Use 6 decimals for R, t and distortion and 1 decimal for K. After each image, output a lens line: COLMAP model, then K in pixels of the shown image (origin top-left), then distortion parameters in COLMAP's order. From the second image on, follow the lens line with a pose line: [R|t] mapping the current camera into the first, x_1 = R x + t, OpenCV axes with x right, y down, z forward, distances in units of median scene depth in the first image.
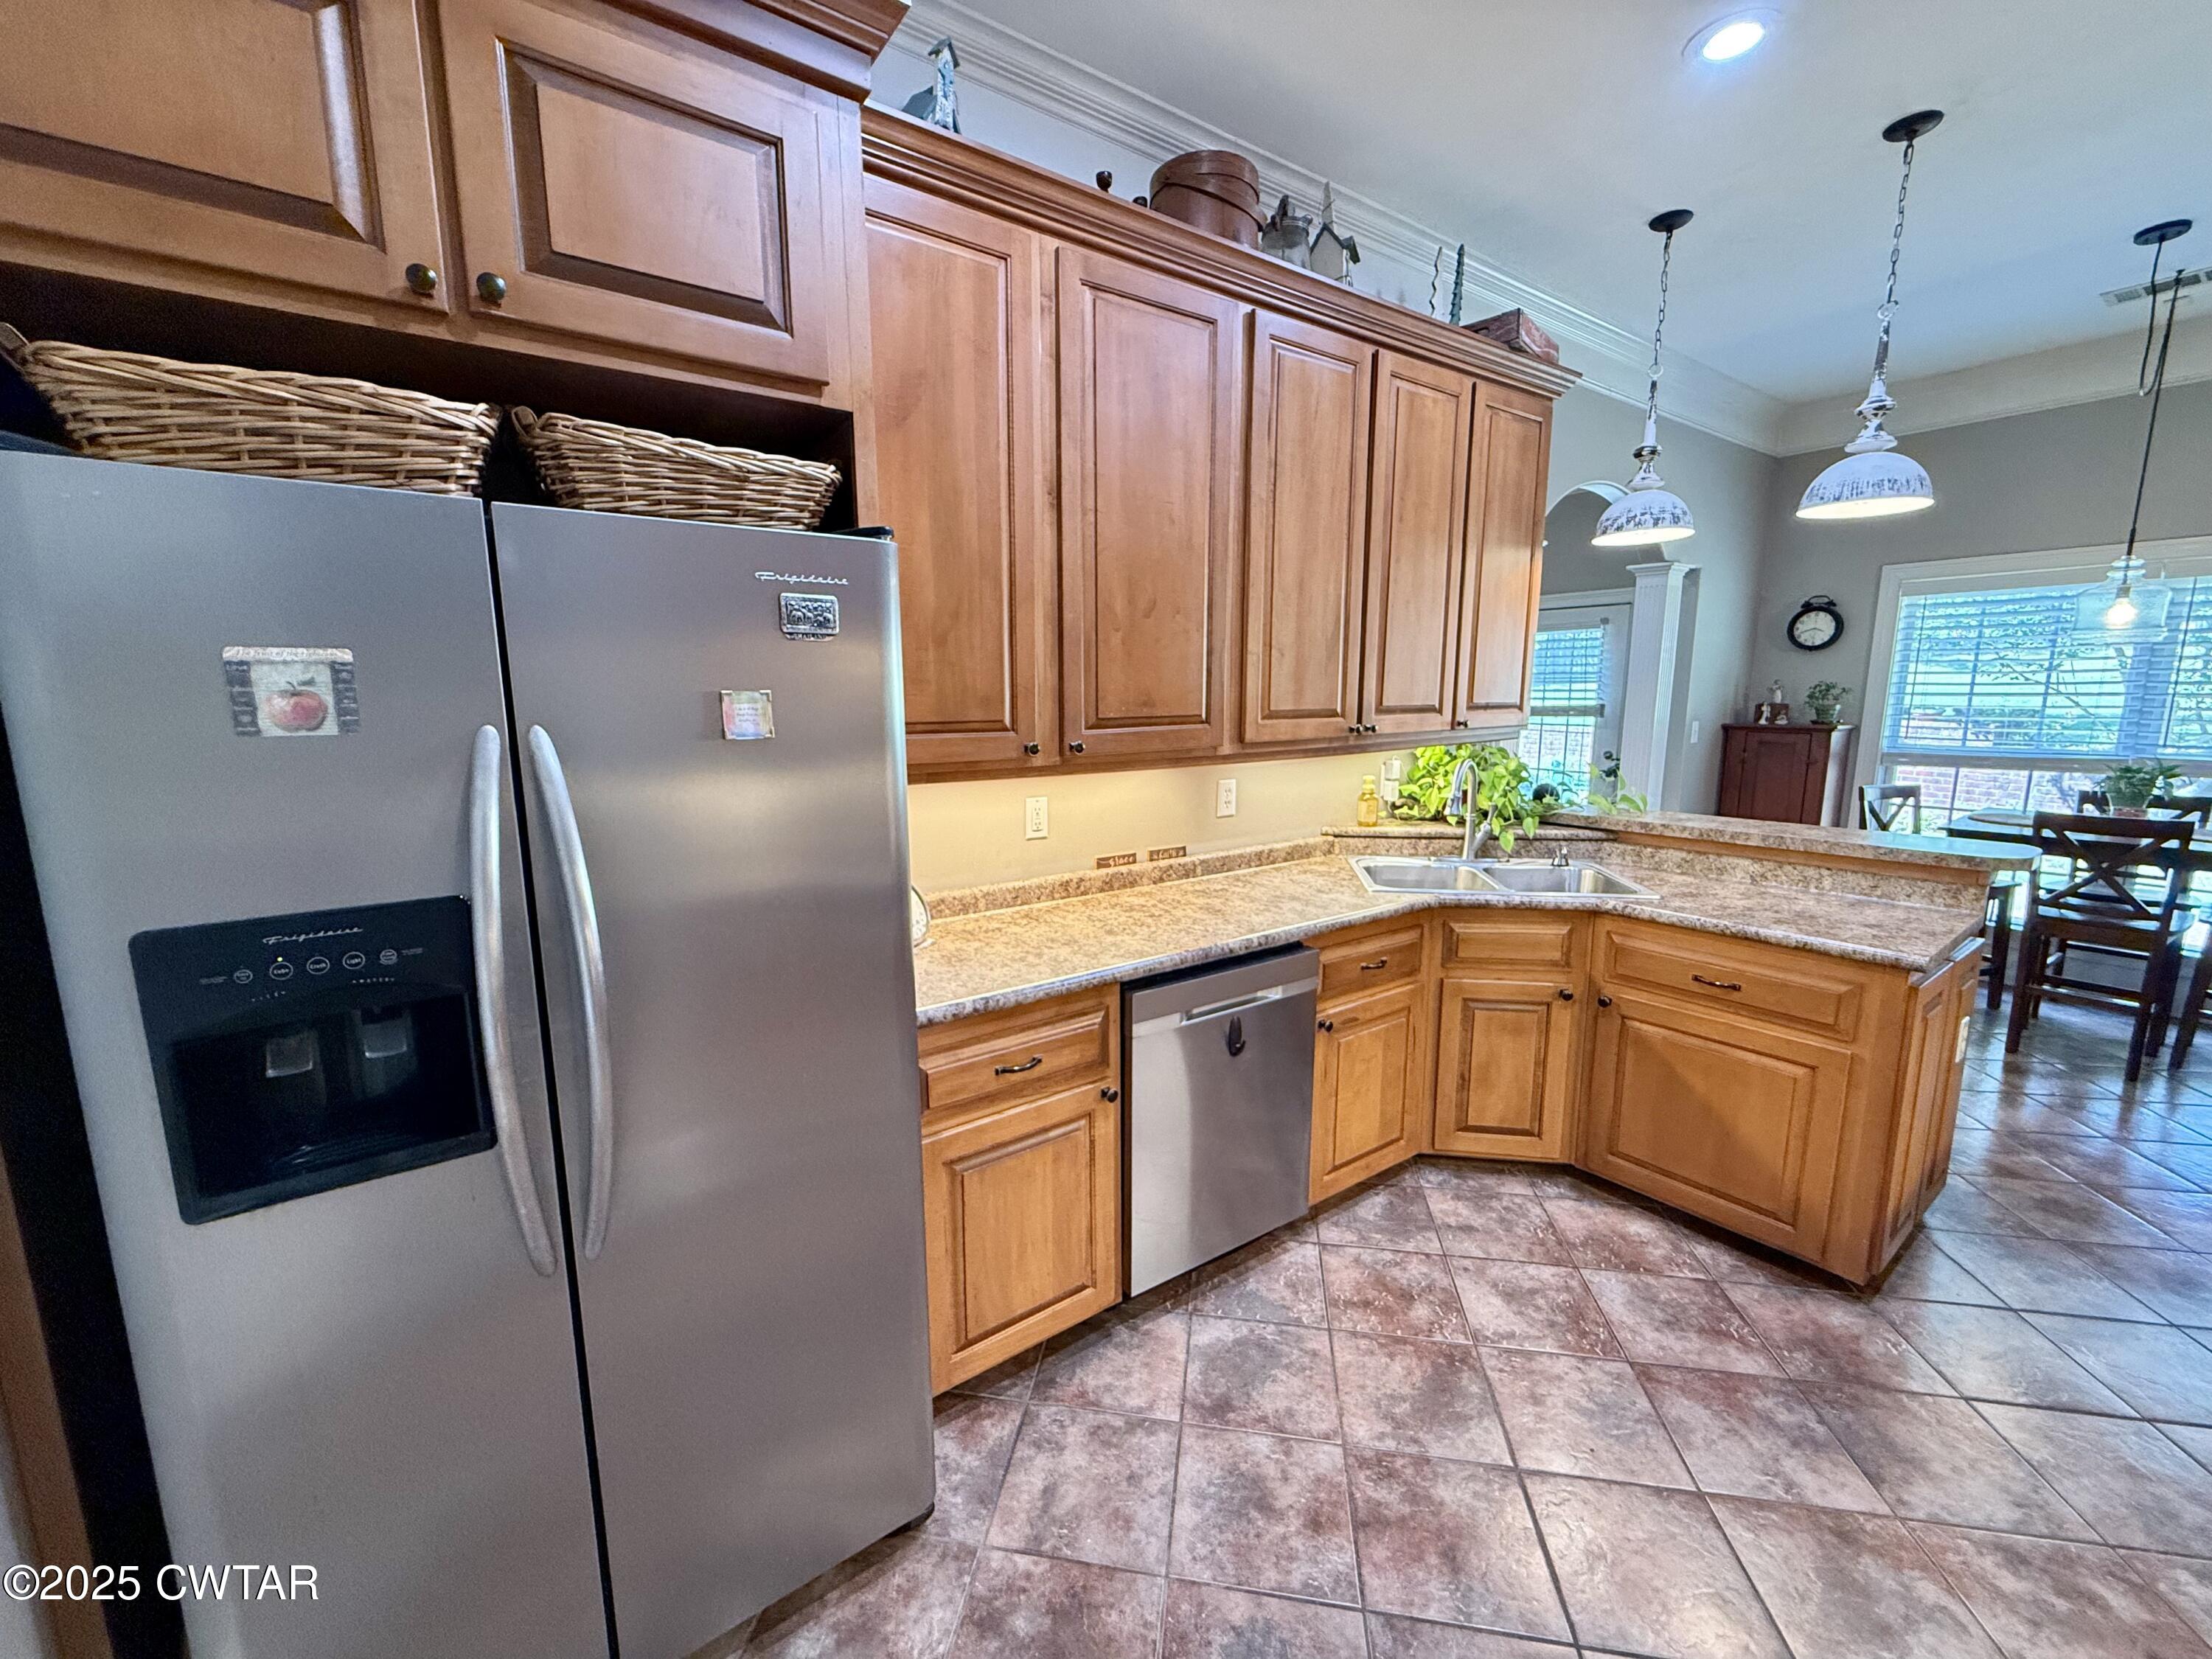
lens RADIAL K [[880.9, 0, 1095.7], [0, 880.9, 832.6], [0, 0, 1]] dist [0.000101, 0.000188]
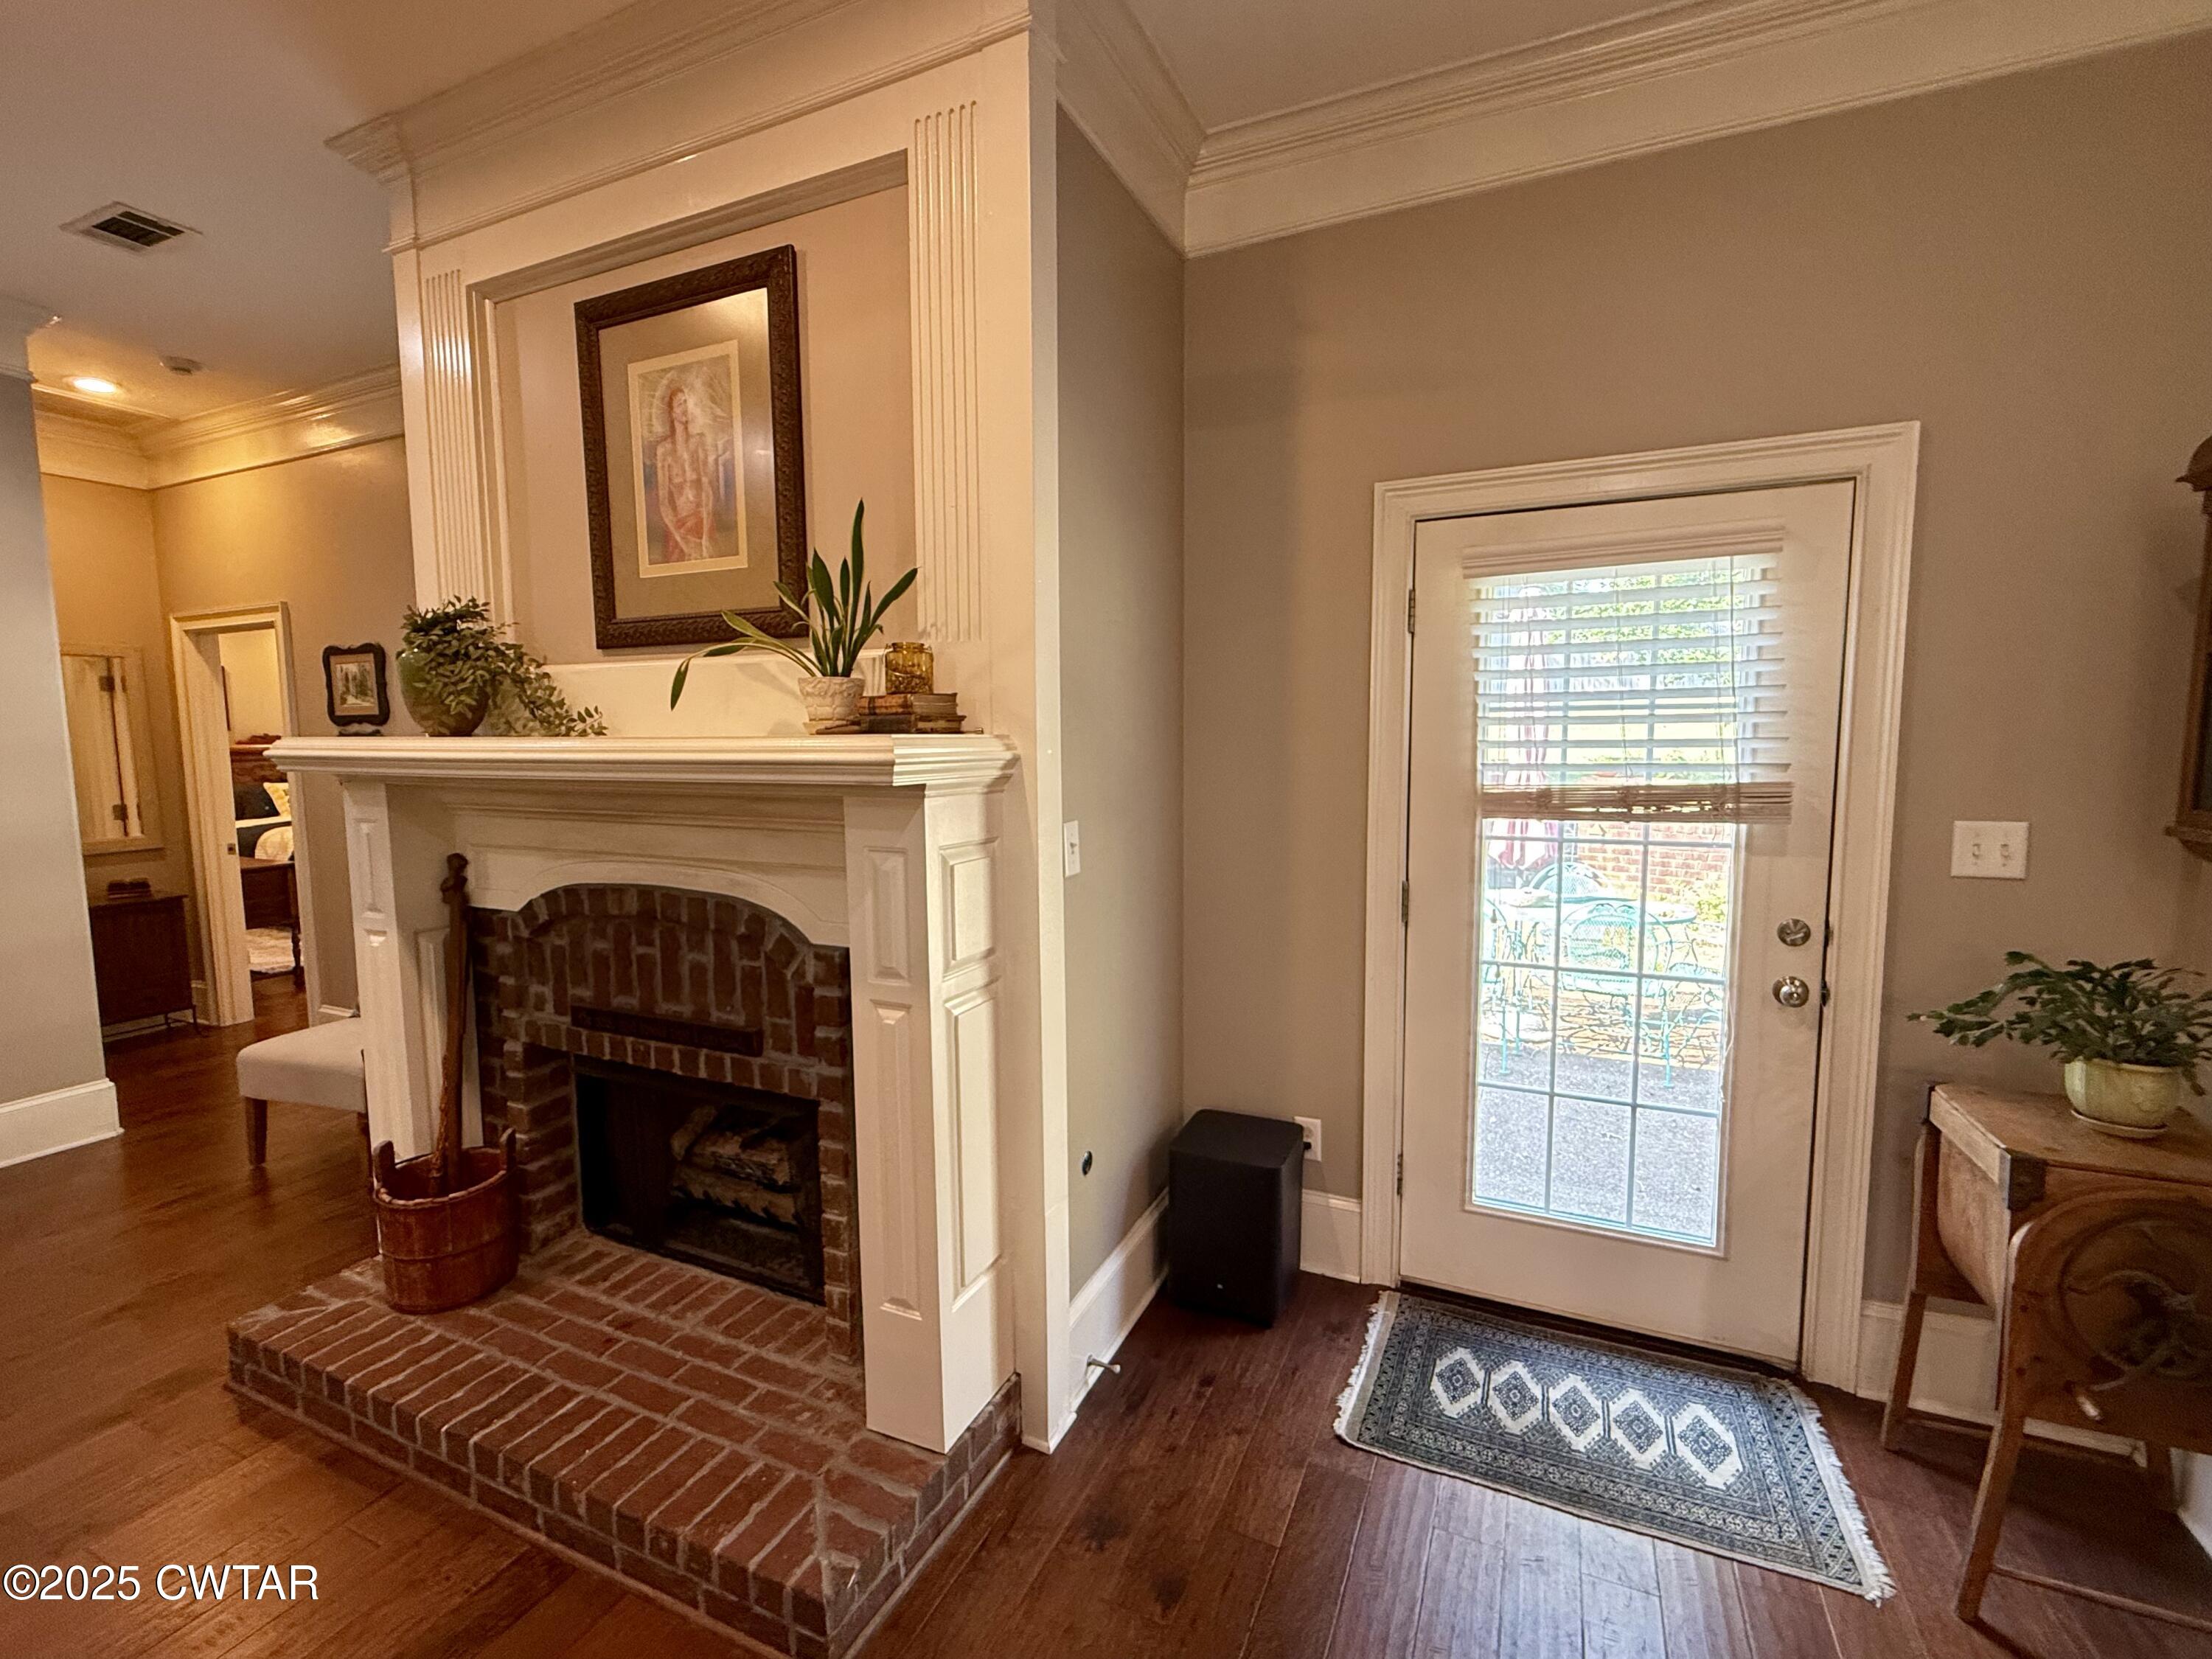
lens RADIAL K [[981.5, 0, 1097.1], [0, 981.5, 830.3], [0, 0, 1]] dist [0.001168, -0.000728]
pose [[0.864572, -0.051000, 0.499914, 0.387697], [0.086296, 0.995126, -0.047724, -0.302624], [-0.495044, 0.084402, 0.864759, 1.848607]]
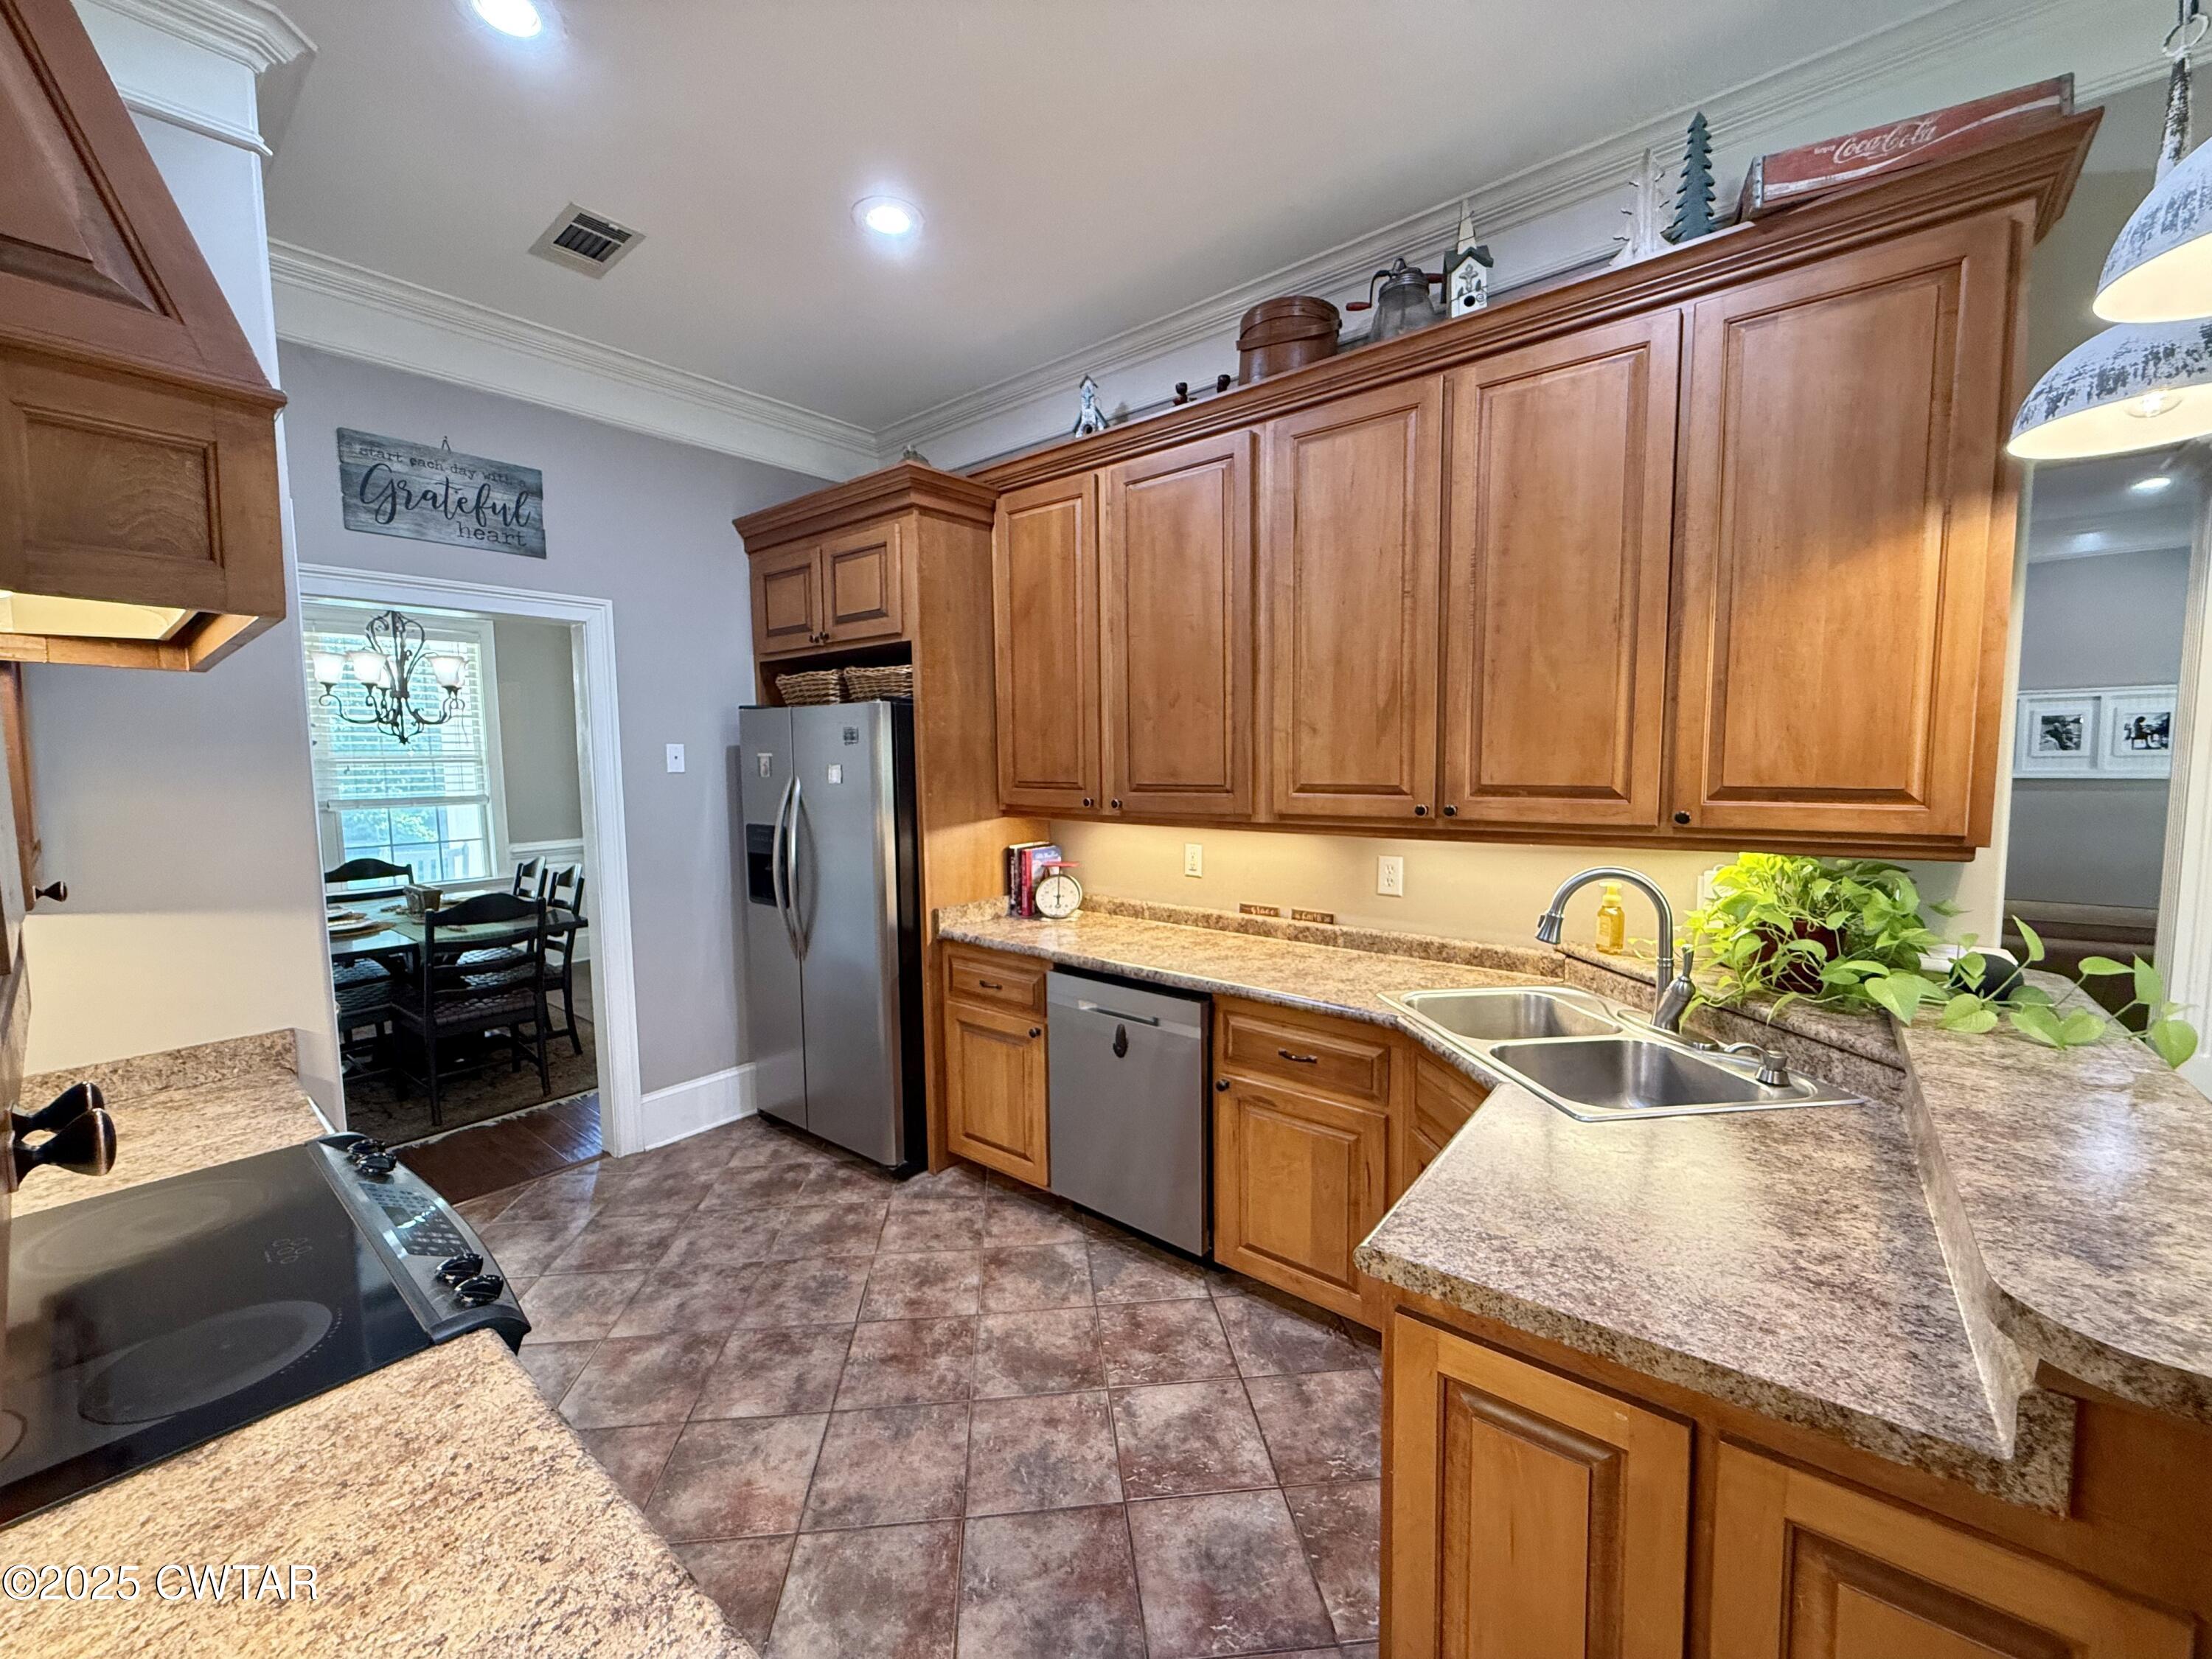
lens RADIAL K [[880.9, 0, 1097.8], [0, 880.9, 834.2], [0, 0, 1]] dist [0.000101, 0.000188]
pose [[0.258061, 0.088162, -0.962098, 1.100767], [-0.147158, 0.987795, 0.051045, -0.096542], [0.954855, 0.128407, 0.267885, 0.498270]]
